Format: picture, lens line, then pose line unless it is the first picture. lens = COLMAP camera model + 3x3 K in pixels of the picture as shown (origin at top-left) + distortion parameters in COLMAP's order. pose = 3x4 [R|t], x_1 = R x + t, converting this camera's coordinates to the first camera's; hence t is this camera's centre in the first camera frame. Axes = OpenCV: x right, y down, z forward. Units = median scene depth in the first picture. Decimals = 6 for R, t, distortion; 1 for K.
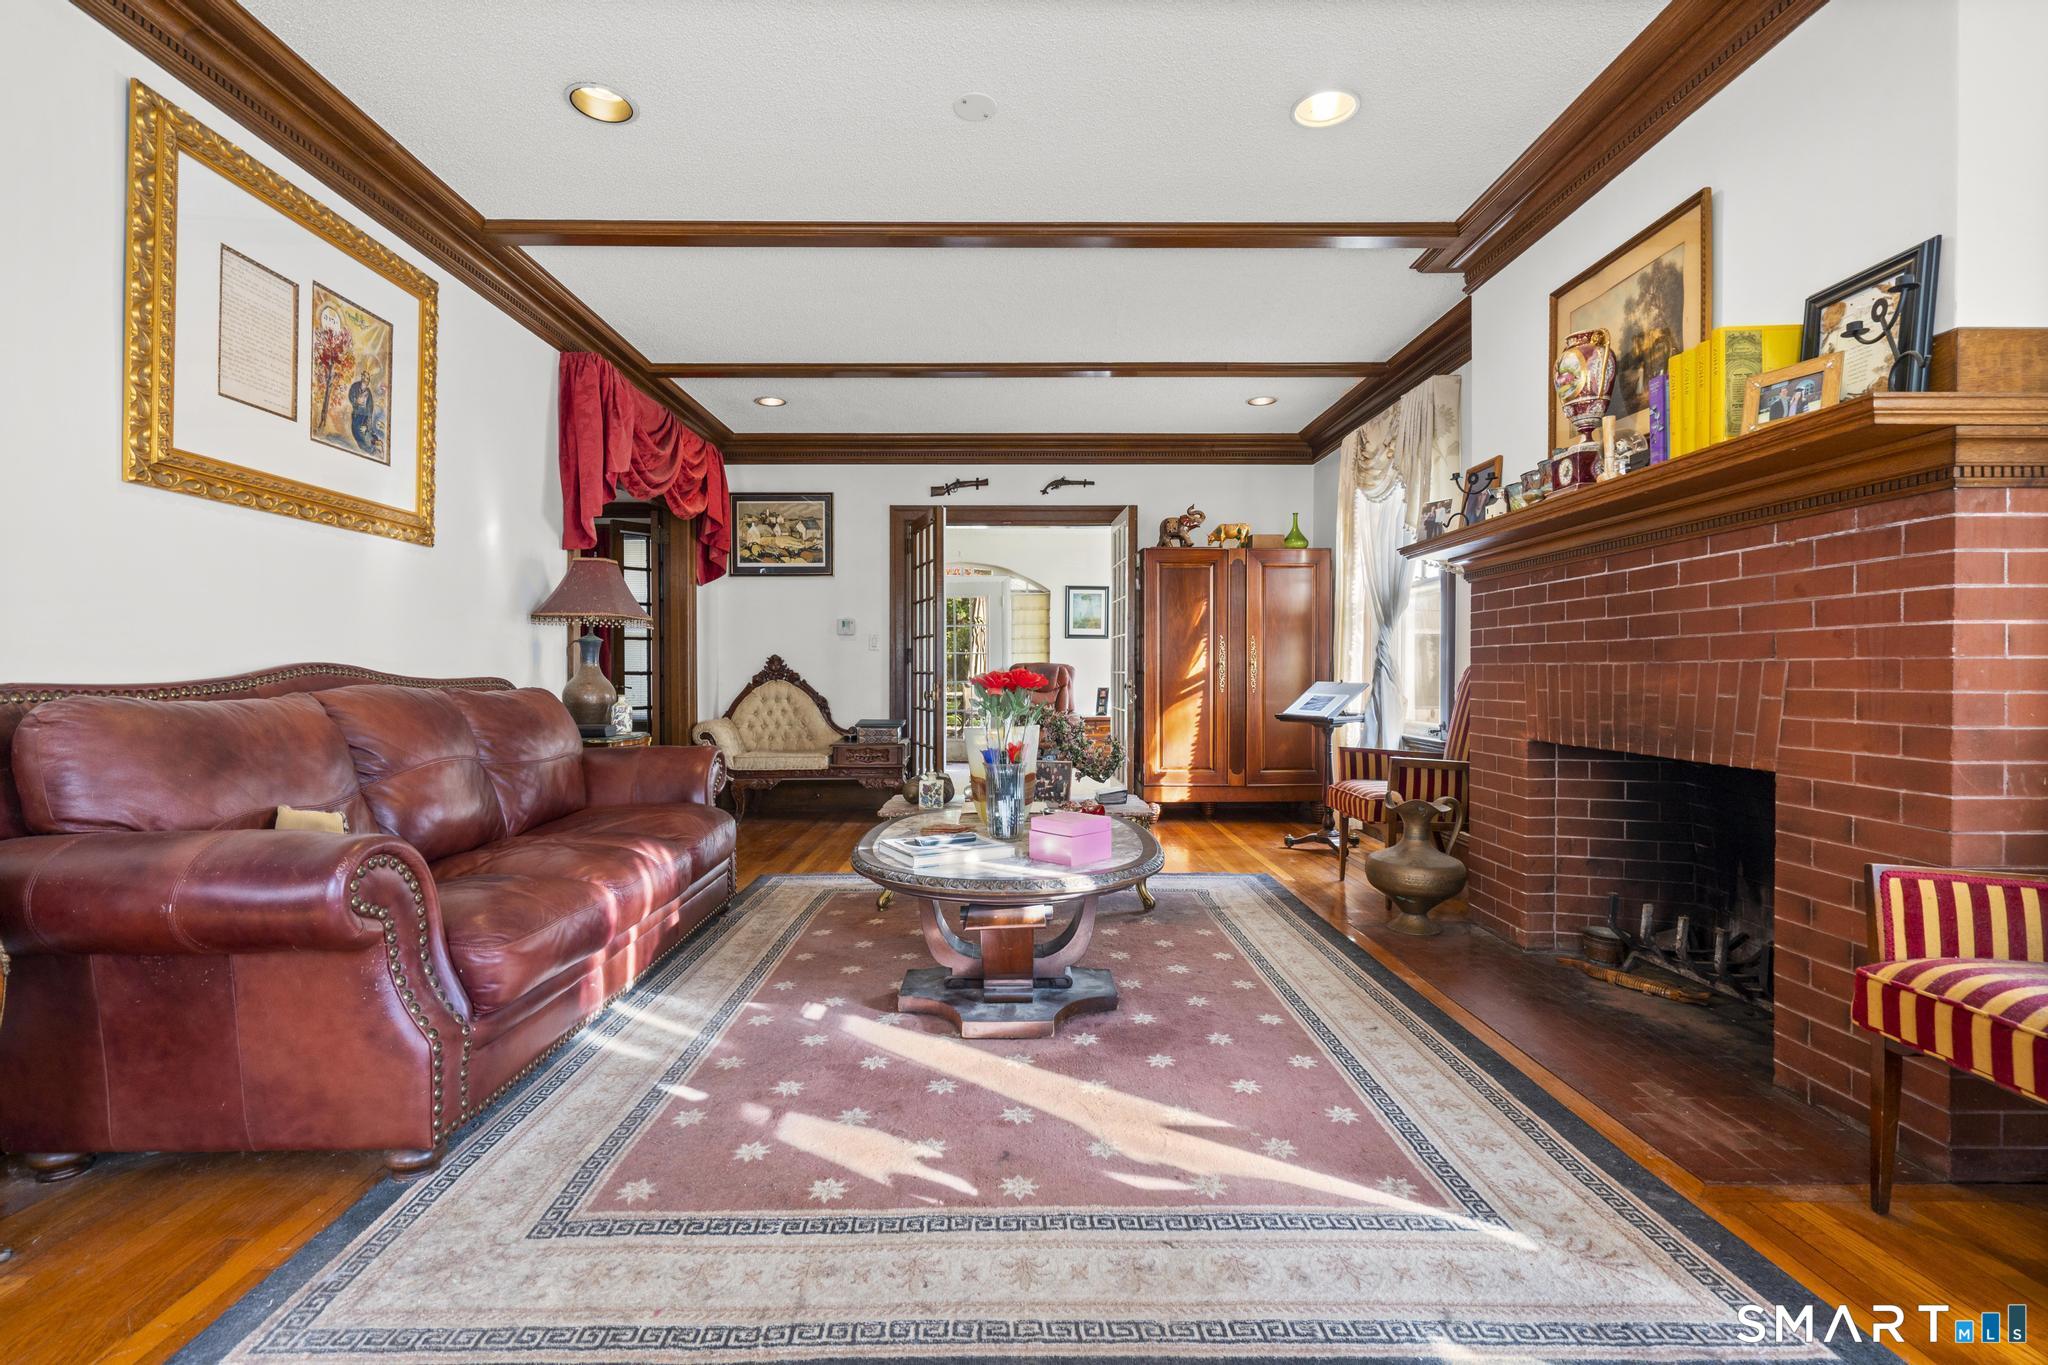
lens RADIAL K [[922.3, 0, 1028.3], [0, 922.3, 669.8], [0, 0, 1]] dist [-0.007586, 0.004593]
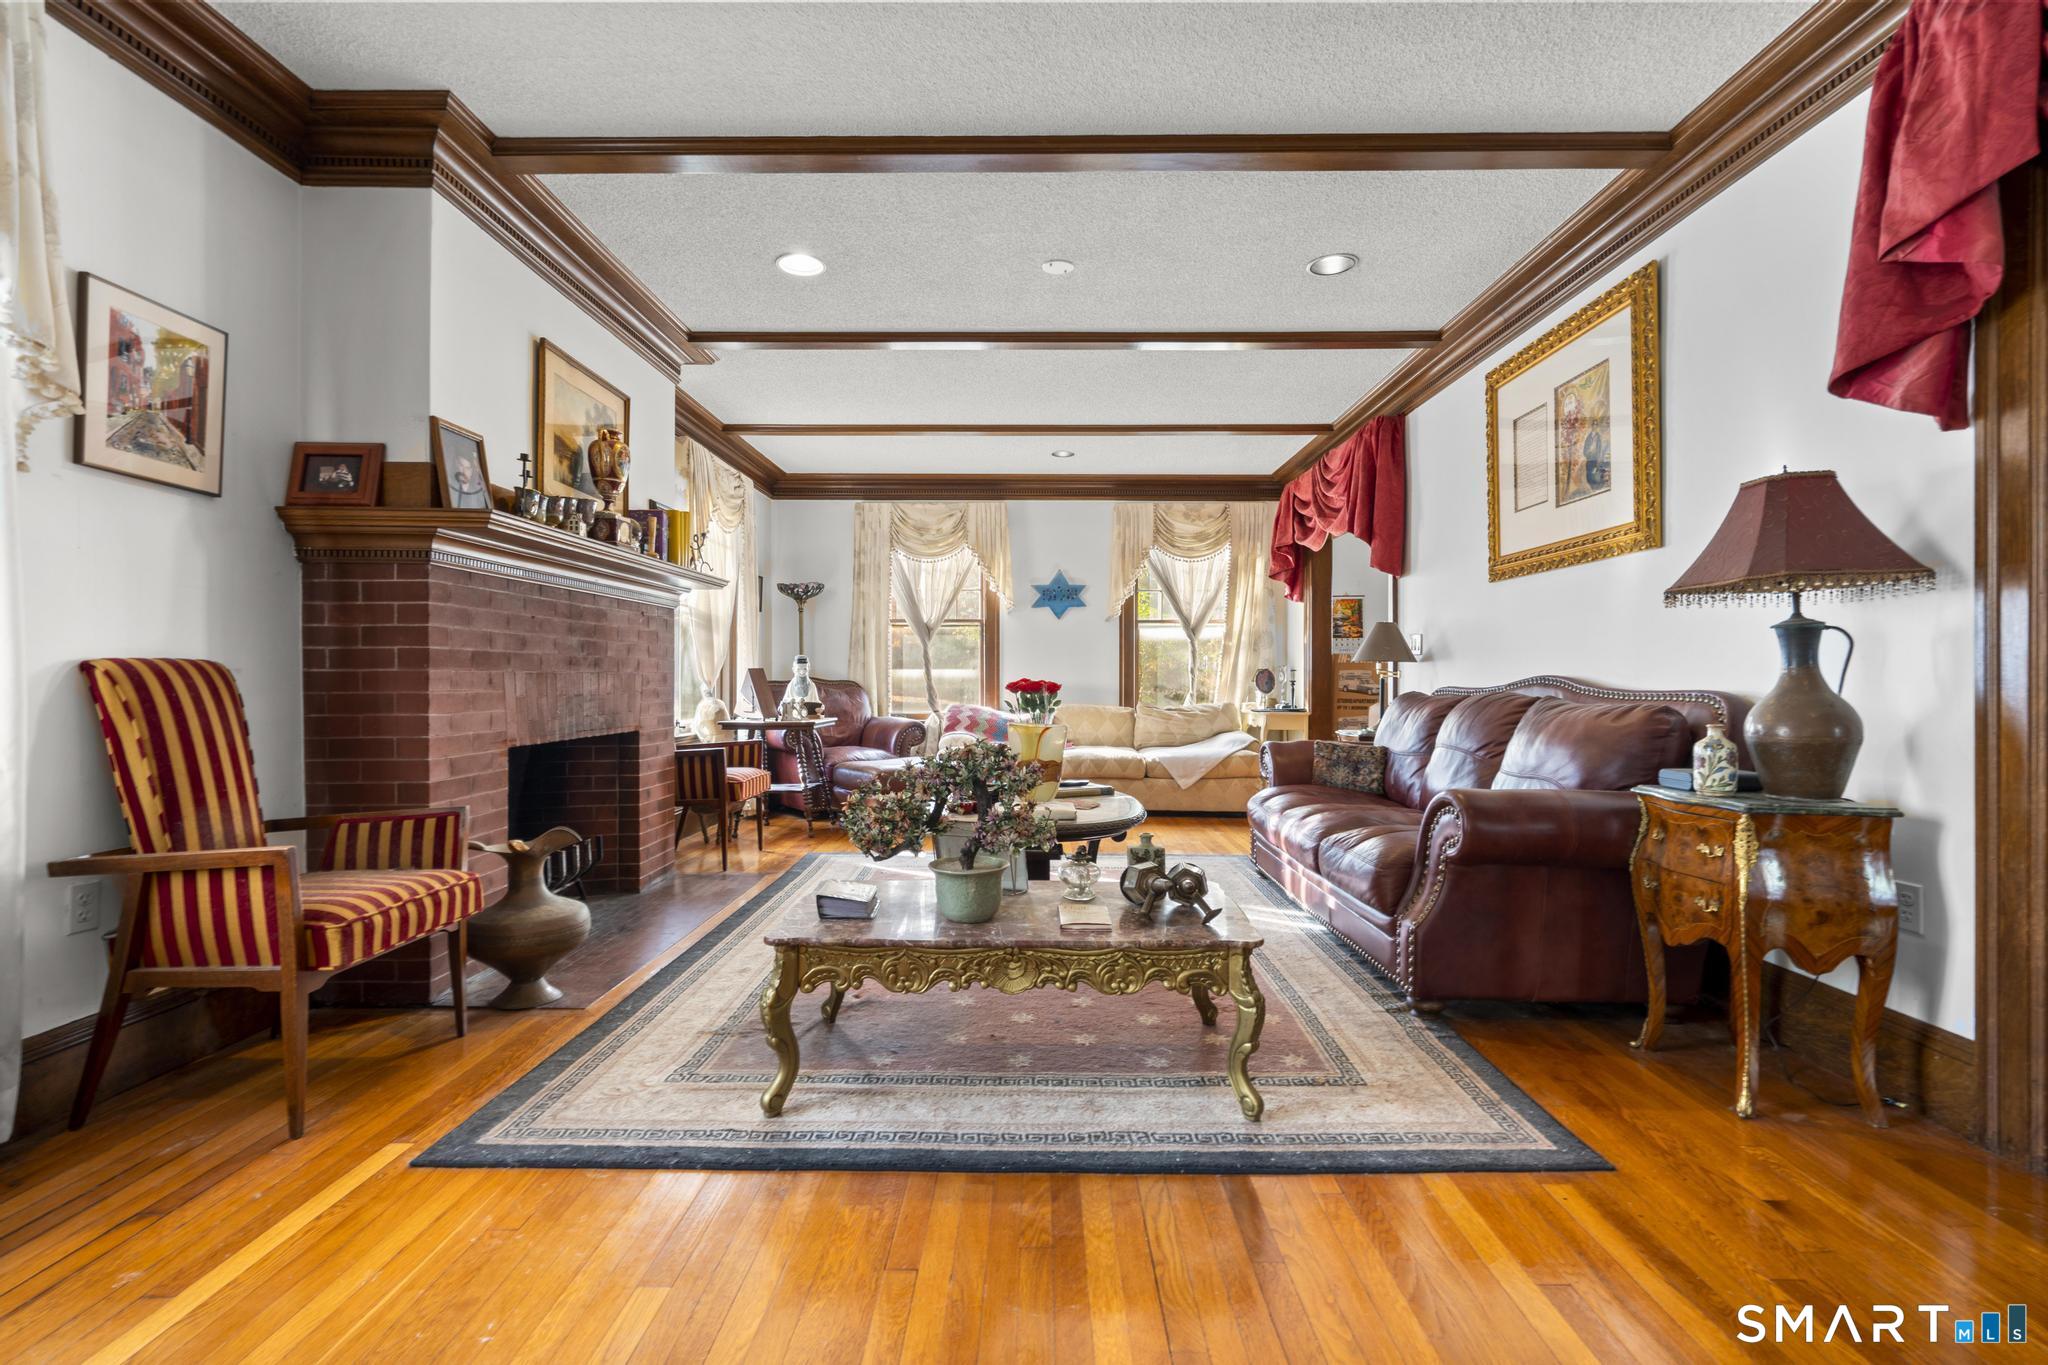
lens RADIAL K [[922.3, 0, 1028.3], [0, 922.3, 669.8], [0, 0, 1]] dist [-0.007586, 0.004593]
pose [[-0.999562, -0.003769, 0.029364, -0.055211], [-0.004037, 0.999951, -0.009071, -0.001401], [-0.029329, -0.009186, -0.999528, 2.267058]]
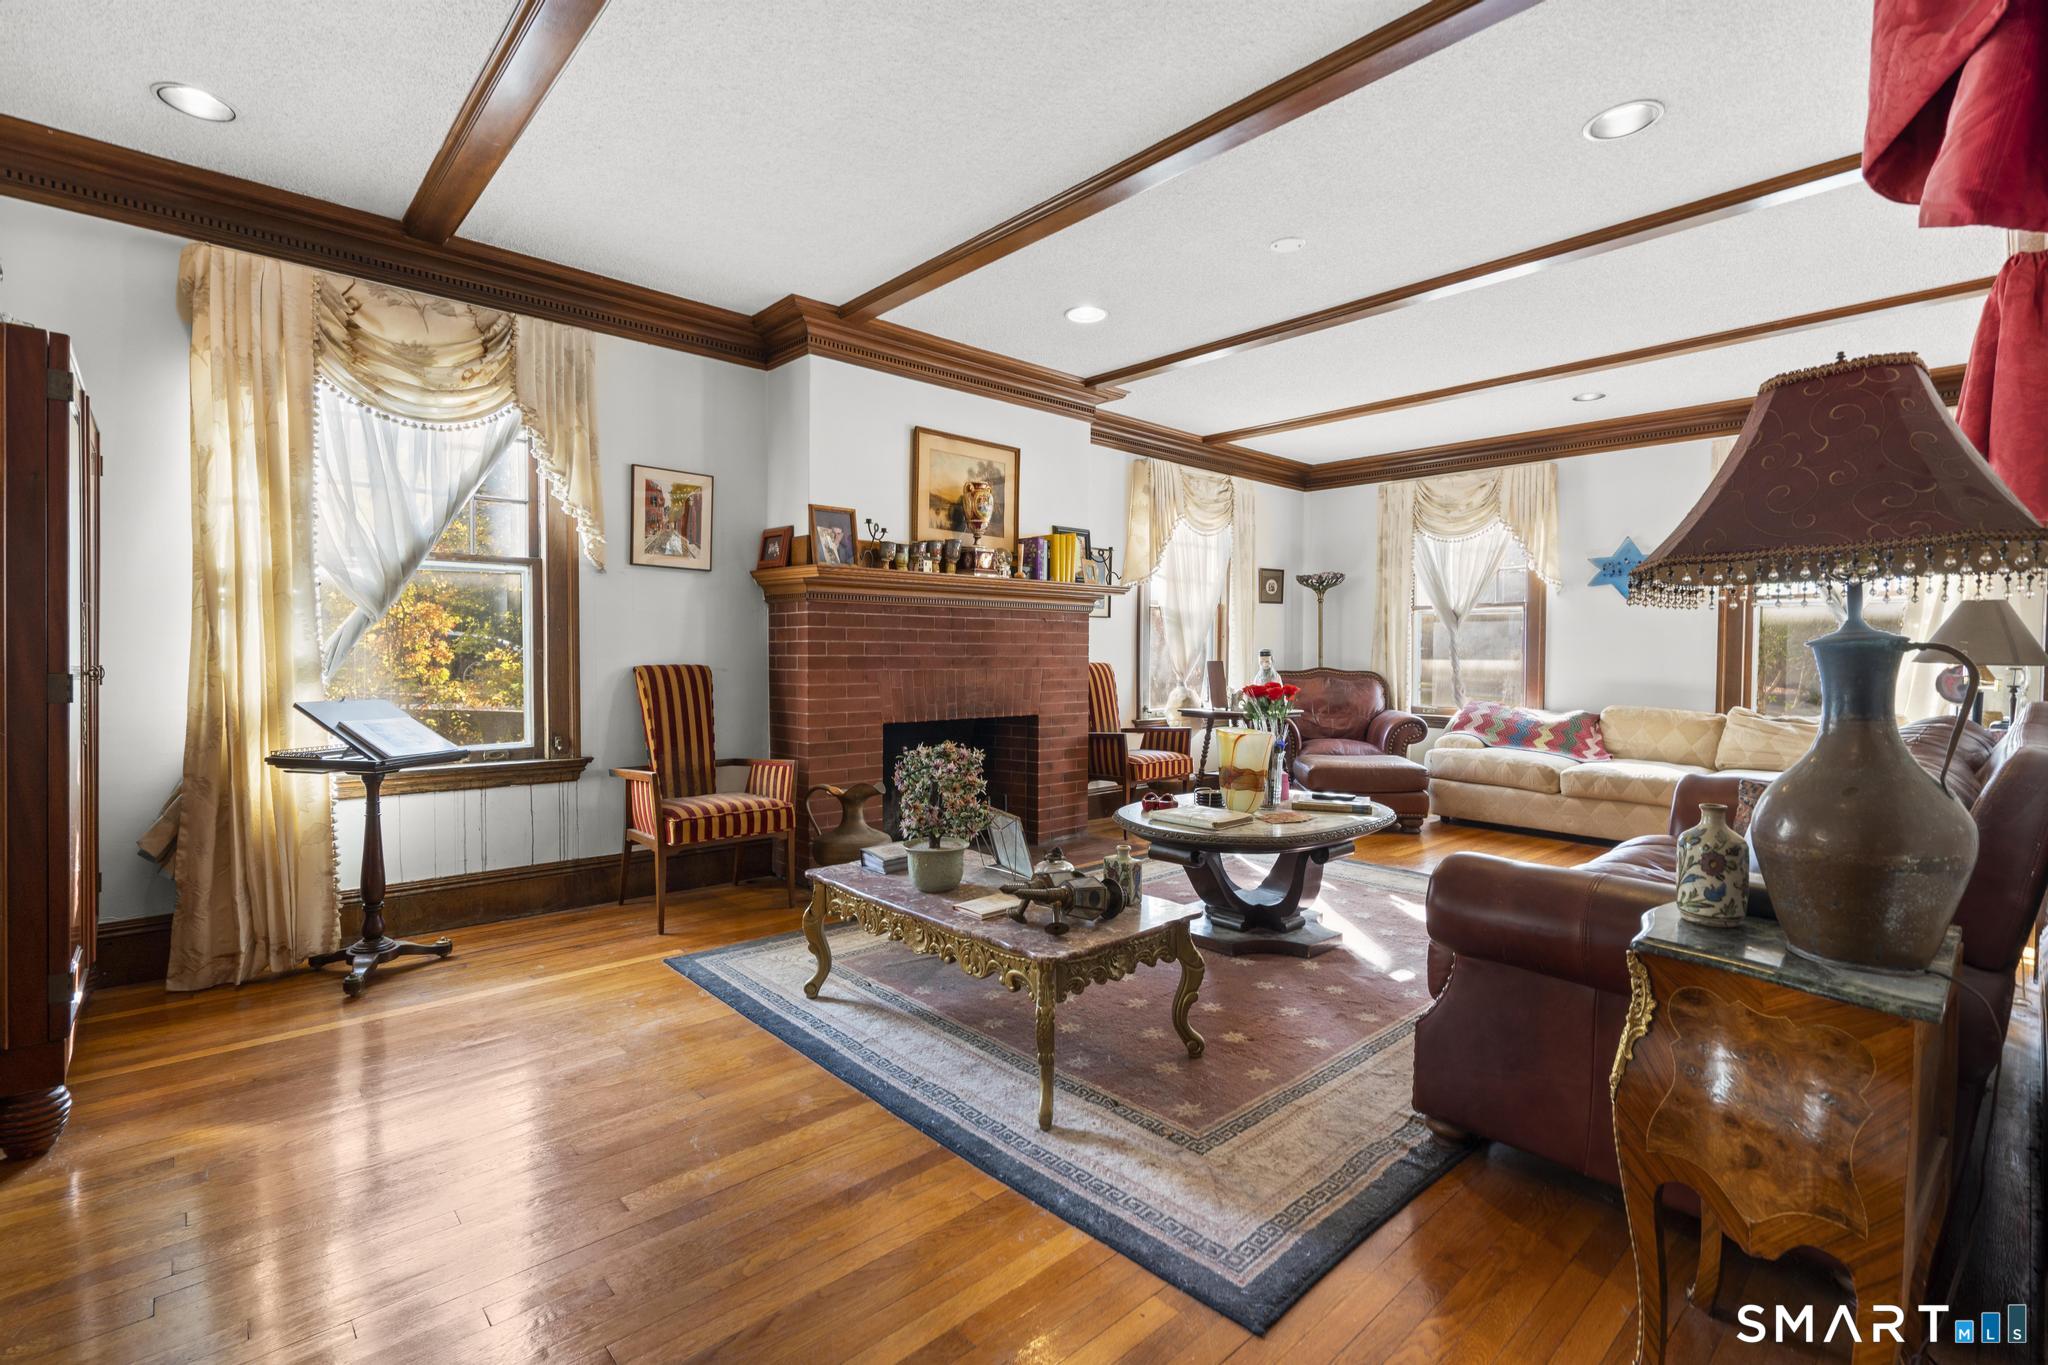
lens RADIAL K [[922.3, 0, 1028.3], [0, 922.3, 669.8], [0, 0, 1]] dist [-0.007586, 0.004593]
pose [[-0.664474, -0.019808, 0.747049, -0.757196], [-0.007377, 0.999774, 0.019948, -0.041888], [-0.747275, 0.007744, -0.664470, 2.037824]]
